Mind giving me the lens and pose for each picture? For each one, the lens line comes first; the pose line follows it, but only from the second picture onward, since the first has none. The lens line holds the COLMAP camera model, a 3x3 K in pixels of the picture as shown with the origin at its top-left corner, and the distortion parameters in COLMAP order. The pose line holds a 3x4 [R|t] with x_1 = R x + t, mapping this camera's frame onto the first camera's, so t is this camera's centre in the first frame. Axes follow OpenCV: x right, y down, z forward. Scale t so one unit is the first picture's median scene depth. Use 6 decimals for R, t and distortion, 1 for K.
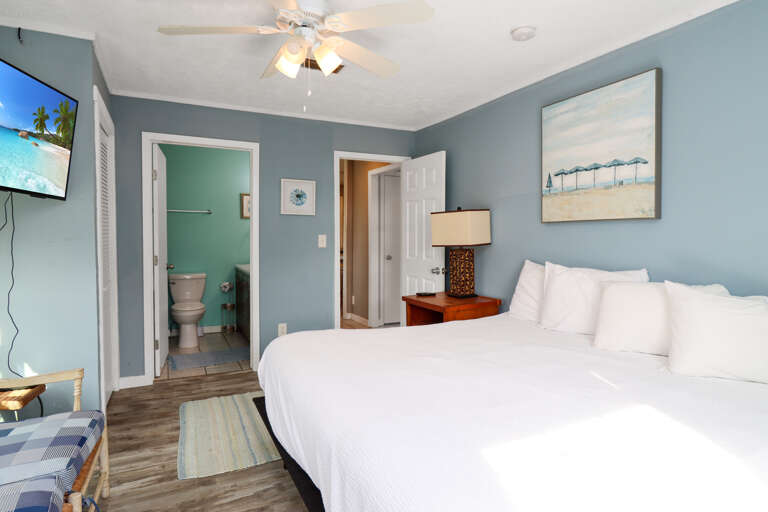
lens RADIAL K [[426.2, 0, 383.0], [0, 426.2, 254.4], [0, 0, 1]] dist [0.031301, -0.005786]
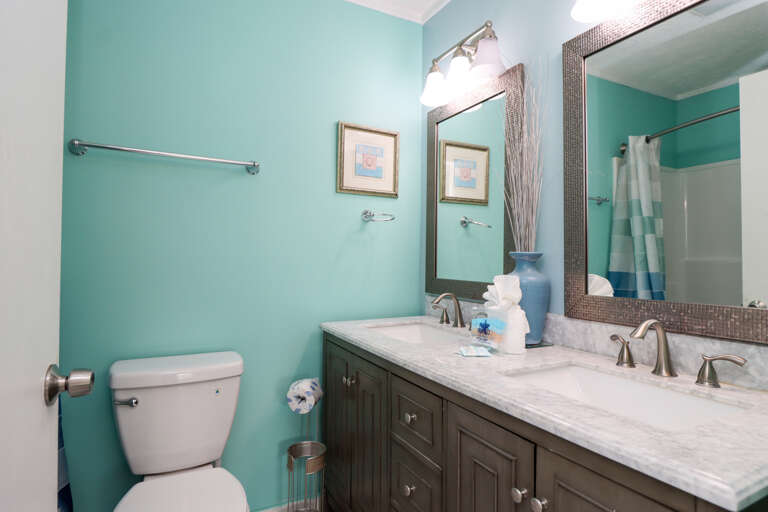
lens RADIAL K [[426.2, 0, 384.7], [0, 426.2, 259.2], [0, 0, 1]] dist [0.031301, -0.005786]
pose [[0.999500, 0.000462, -0.031609, -0.290426], [-0.001797, 0.999106, -0.042227, -0.013426], [0.031561, 0.042263, 0.998608, 0.666970]]
